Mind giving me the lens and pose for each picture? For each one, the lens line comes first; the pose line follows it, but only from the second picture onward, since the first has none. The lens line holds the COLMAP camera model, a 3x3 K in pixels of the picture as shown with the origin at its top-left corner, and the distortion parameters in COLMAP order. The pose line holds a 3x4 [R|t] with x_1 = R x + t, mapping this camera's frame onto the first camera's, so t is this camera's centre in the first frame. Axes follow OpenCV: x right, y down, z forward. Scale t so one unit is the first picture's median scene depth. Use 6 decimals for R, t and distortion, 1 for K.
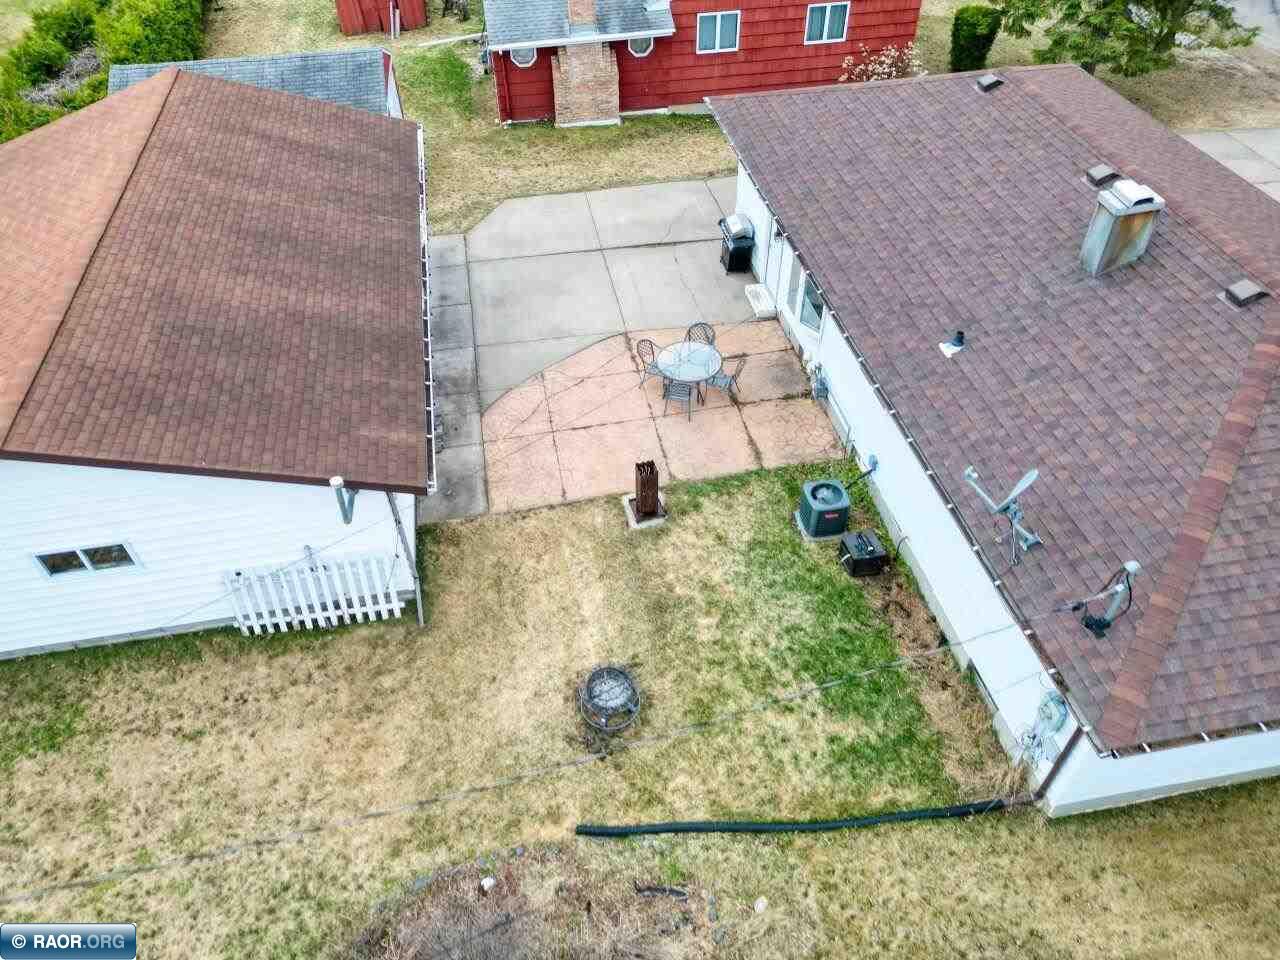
lens RADIAL K [[876.6, 0, 632.3], [0, 876.6, 484.7], [0, 0, 1]] dist [0.062485, -0.036515]
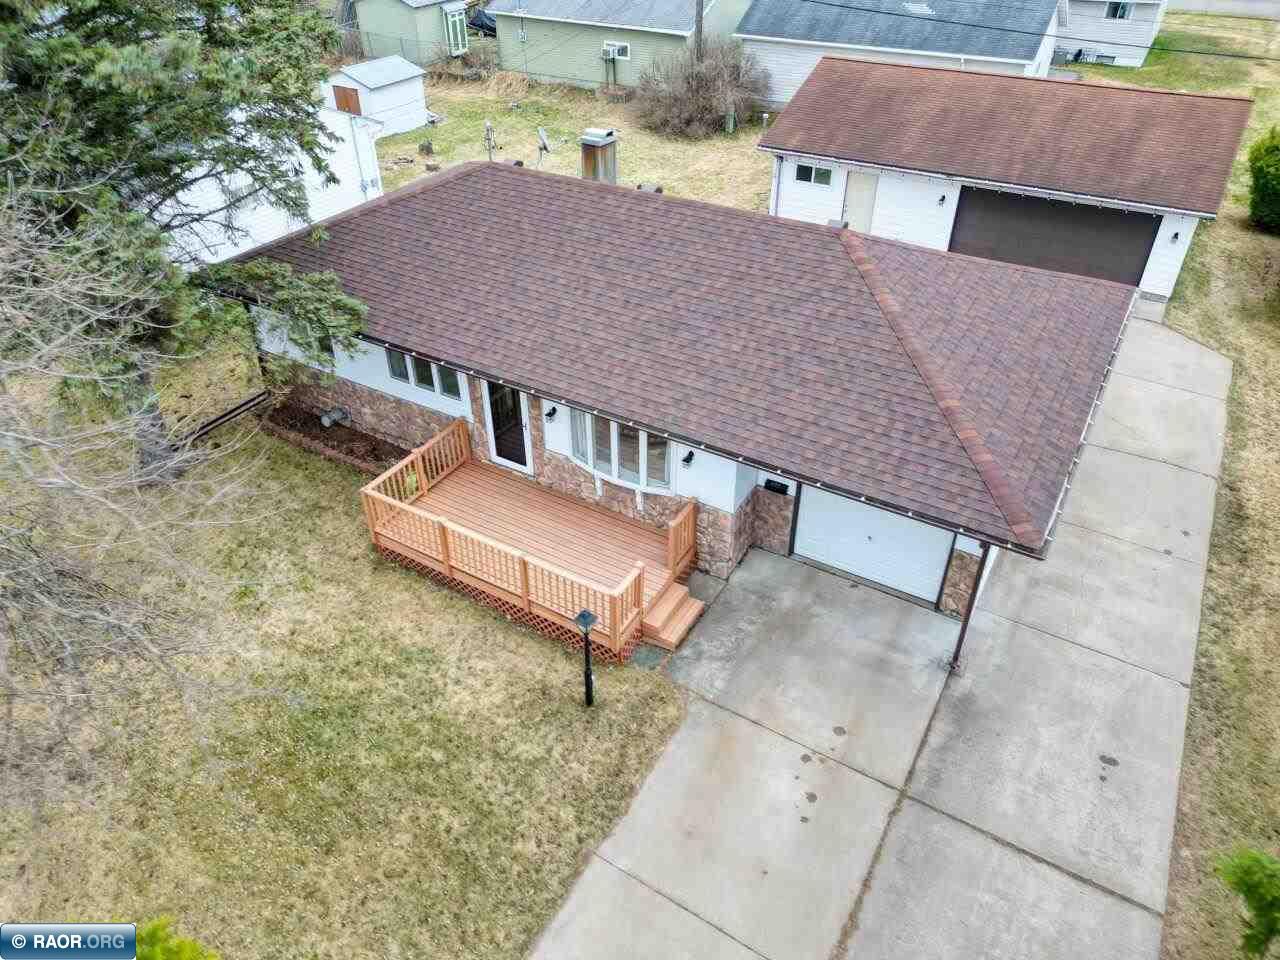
lens RADIAL K [[881.9, 0, 640.0], [0, 881.9, 480.0], [0, 0, 1]] dist [0.094138, -0.104904]
pose [[-0.656219, 0.465543, -0.593840, 1.451422], [-0.521791, 0.288532, 0.802797, -1.209851], [0.545078, 0.836672, 0.053575, 1.244799]]
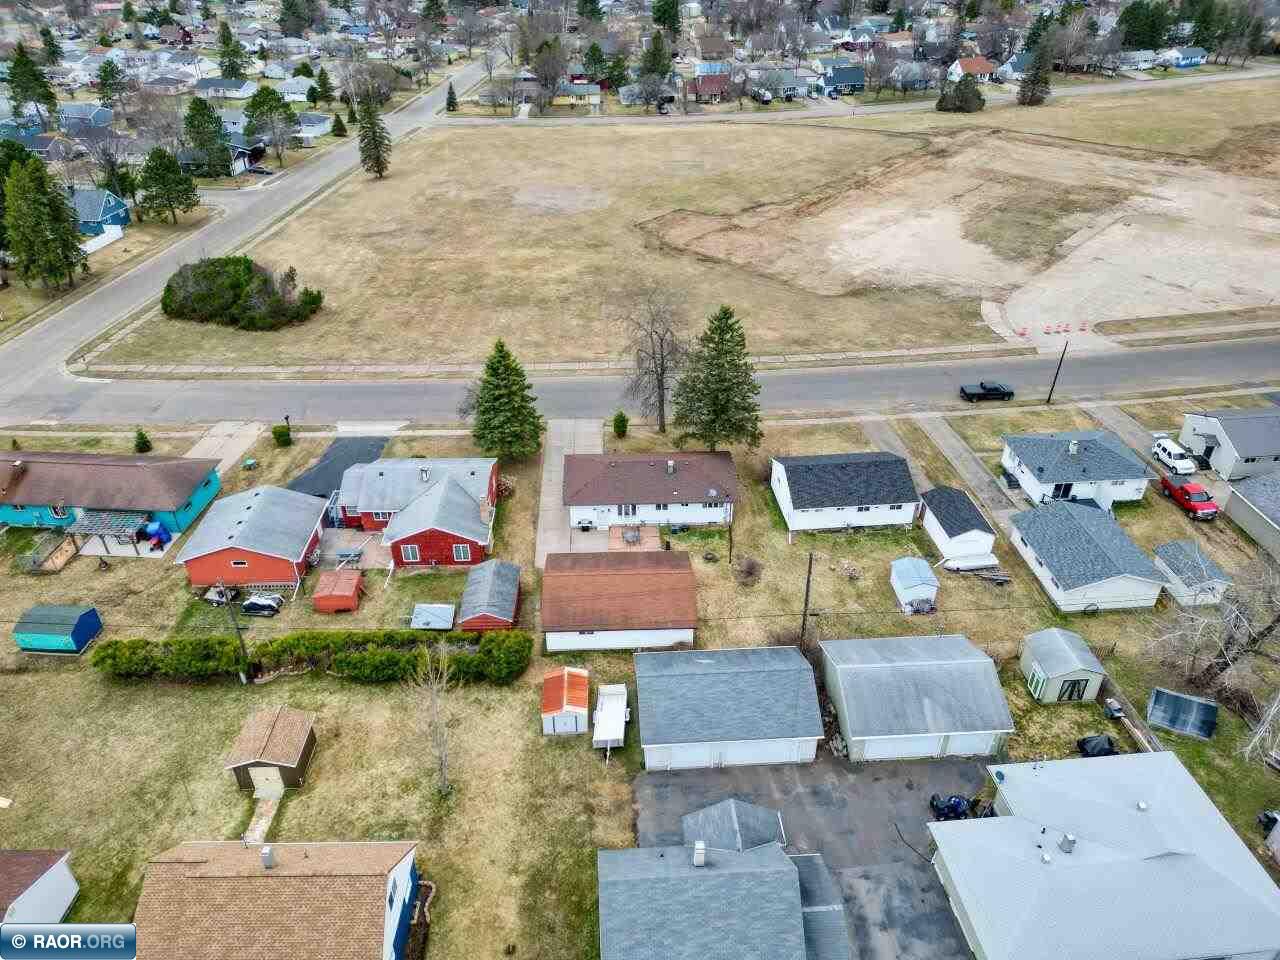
lens RADIAL K [[876.6, 0, 632.3], [0, 876.6, 484.7], [0, 0, 1]] dist [0.062485, -0.036515]
pose [[0.147033, -0.530776, 0.834660, -4.595712], [0.700244, 0.651832, 0.291158, -2.097303], [-0.698598, 0.541656, 0.467514, -1.659581]]
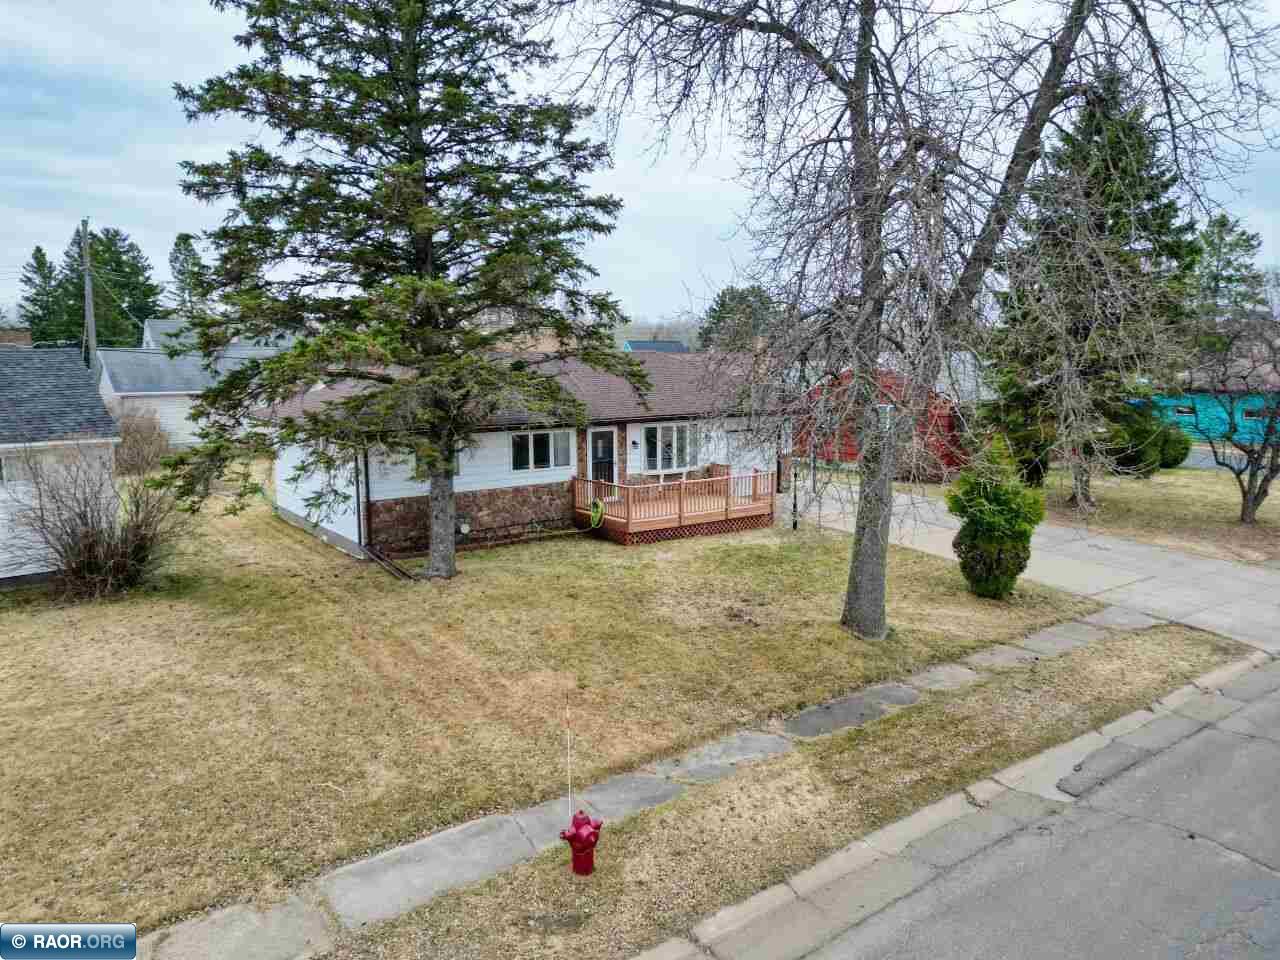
lens RADIAL K [[891.9, 0, 636.3], [0, 891.9, 478.5], [0, 0, 1]] dist [0.070693, -0.071575]
pose [[0.425827, 0.140938, -0.893760, 2.490482], [-0.639527, 0.745649, -0.187117, 0.124235], [0.640060, 0.651263, 0.407651, 0.463766]]
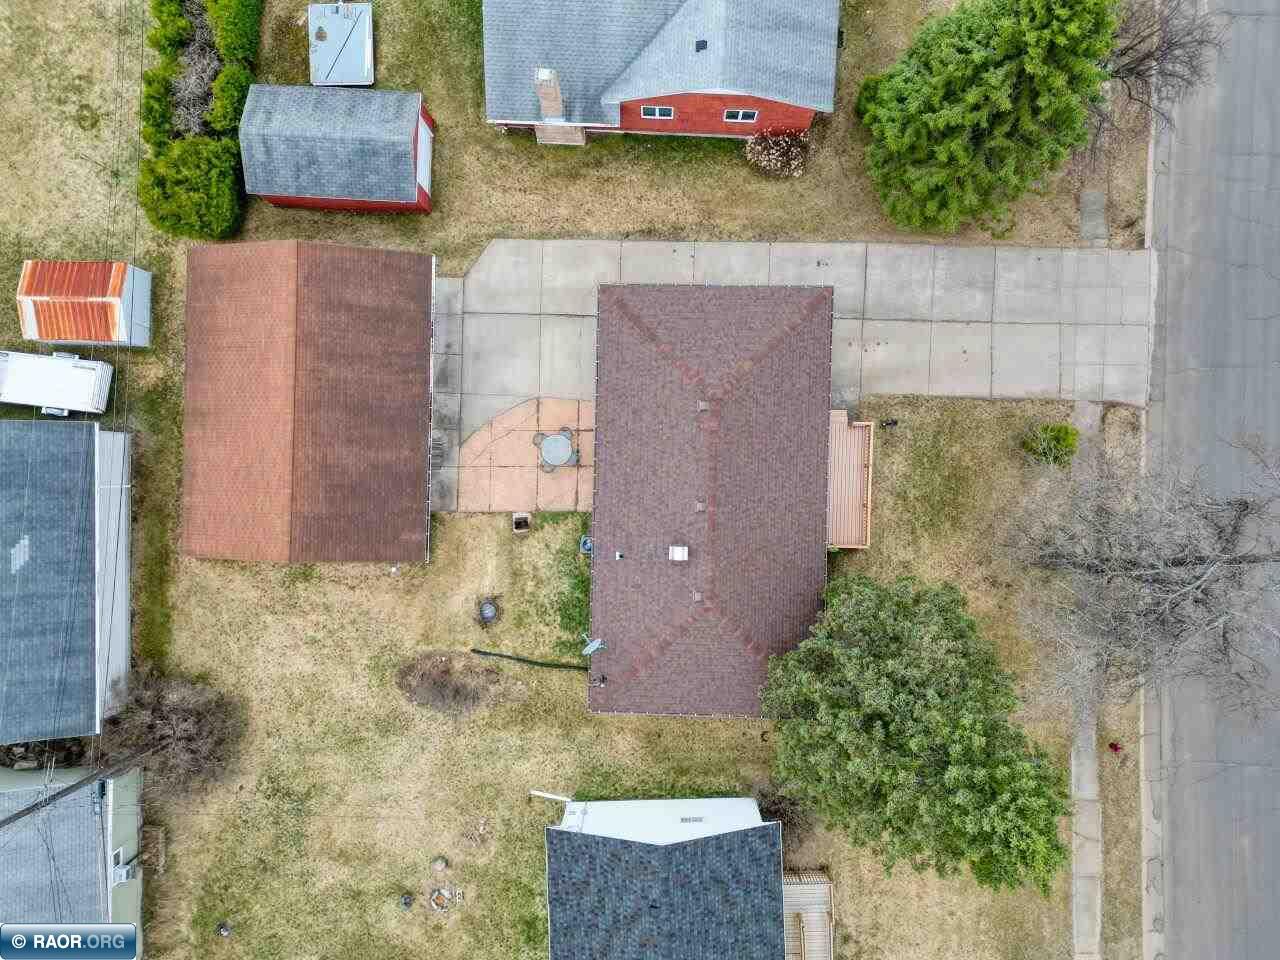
lens RADIAL K [[881.9, 0, 640.0], [0, 881.9, 480.0], [0, 0, 1]] dist [0.094138, -0.104904]
pose [[0.978935, 0.204166, -0.001406, 0.350510], [-0.142923, 0.690173, 0.709390, -2.036833], [0.145804, -0.694246, 0.704814, -0.652952]]
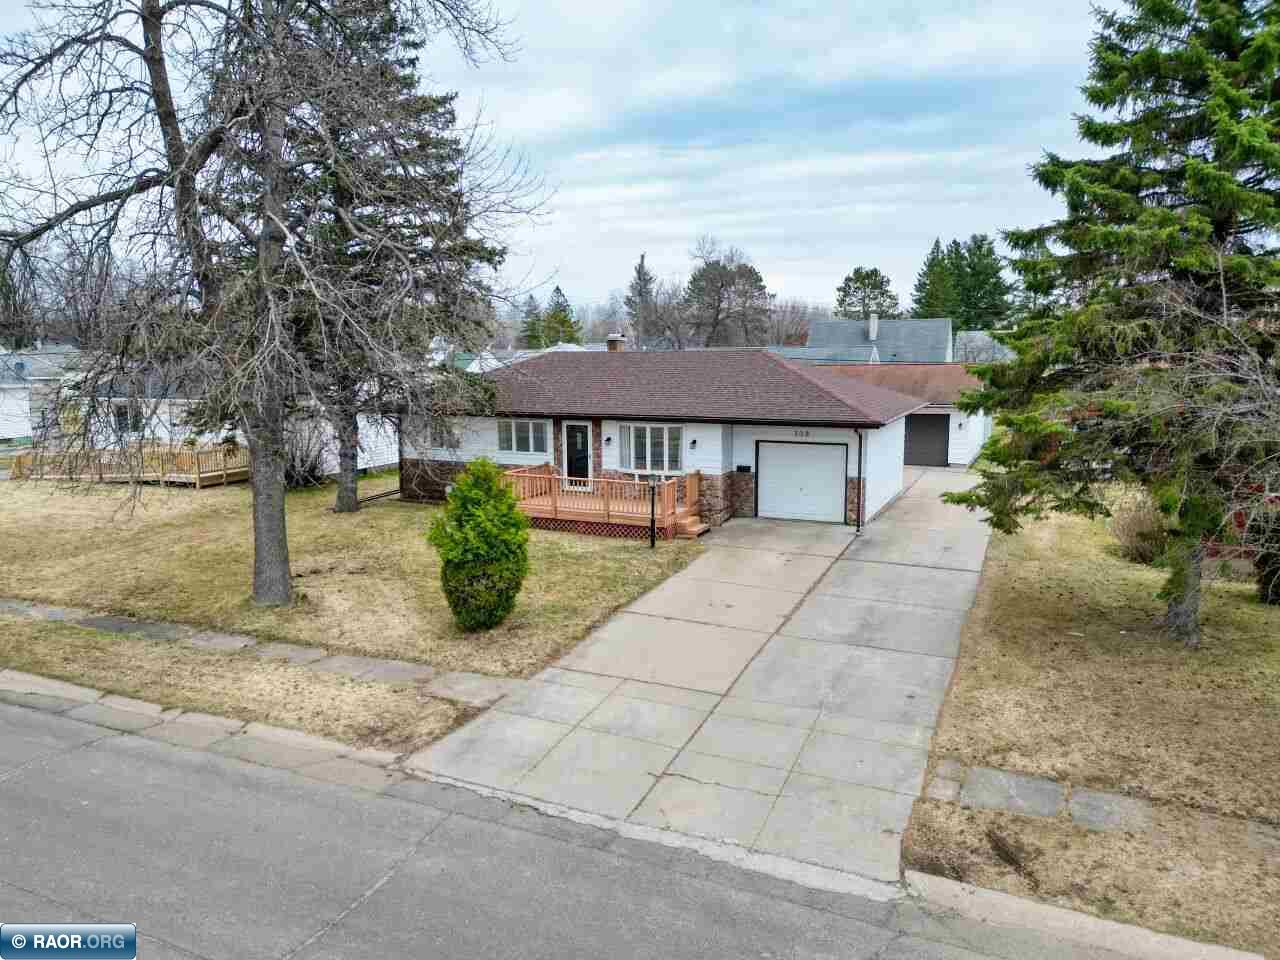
lens RADIAL K [[891.9, 0, 636.3], [0, 891.9, 478.5], [0, 0, 1]] dist [0.070693, -0.071575]
pose [[-0.574551, 0.135640, -0.807151, 2.353947], [-0.566970, 0.645275, 0.512021, -1.244657], [0.590284, 0.751813, -0.293839, 1.837278]]
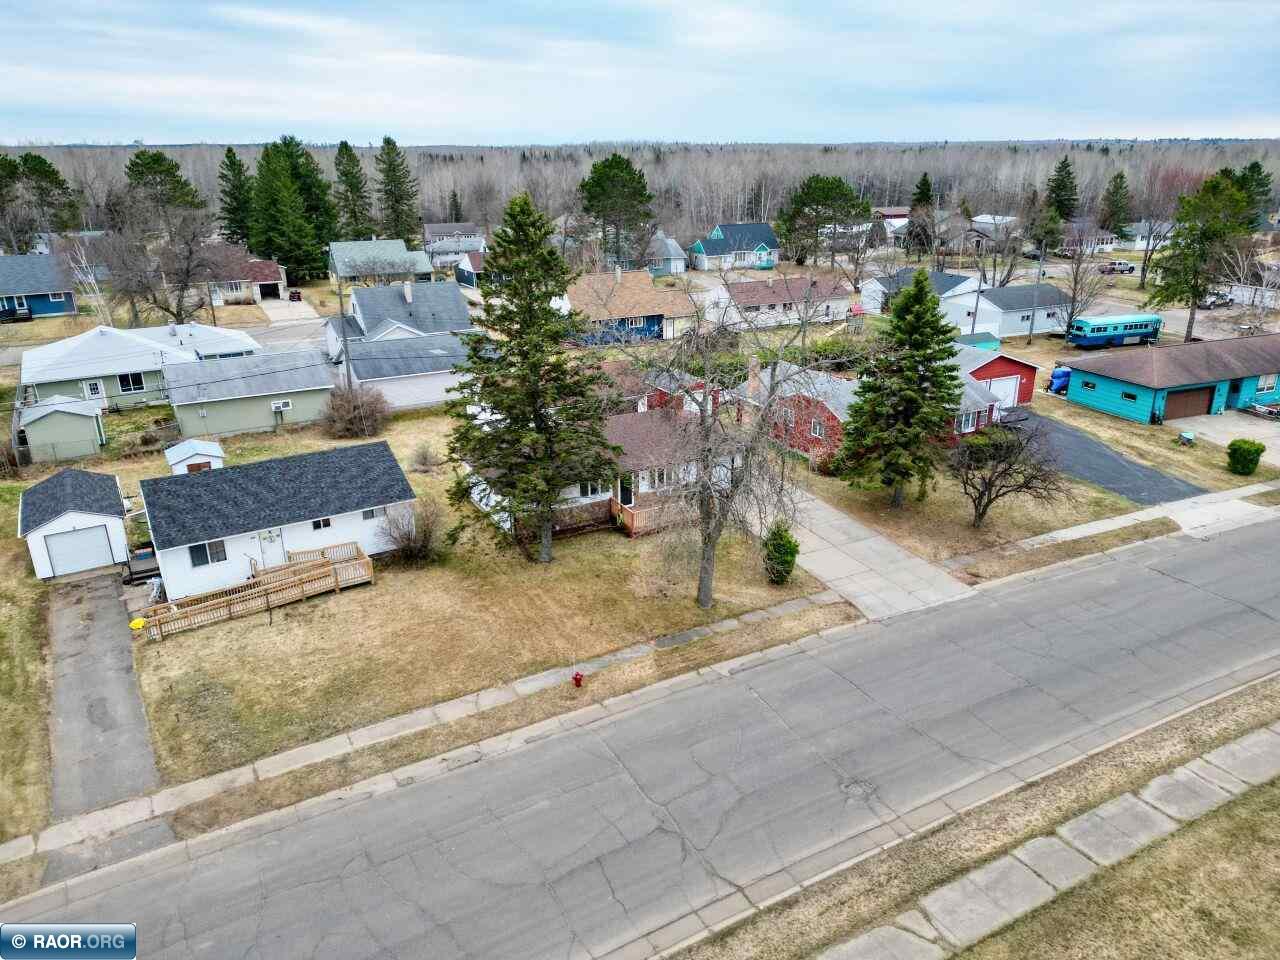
lens RADIAL K [[881.9, 0, 640.0], [0, 881.9, 480.0], [0, 0, 1]] dist [0.094138, -0.104904]
pose [[0.306261, 0.347179, -0.886381, 4.036956], [-0.673683, 0.736907, 0.055863, -0.463060], [0.672574, 0.580031, 0.459574, -0.501886]]
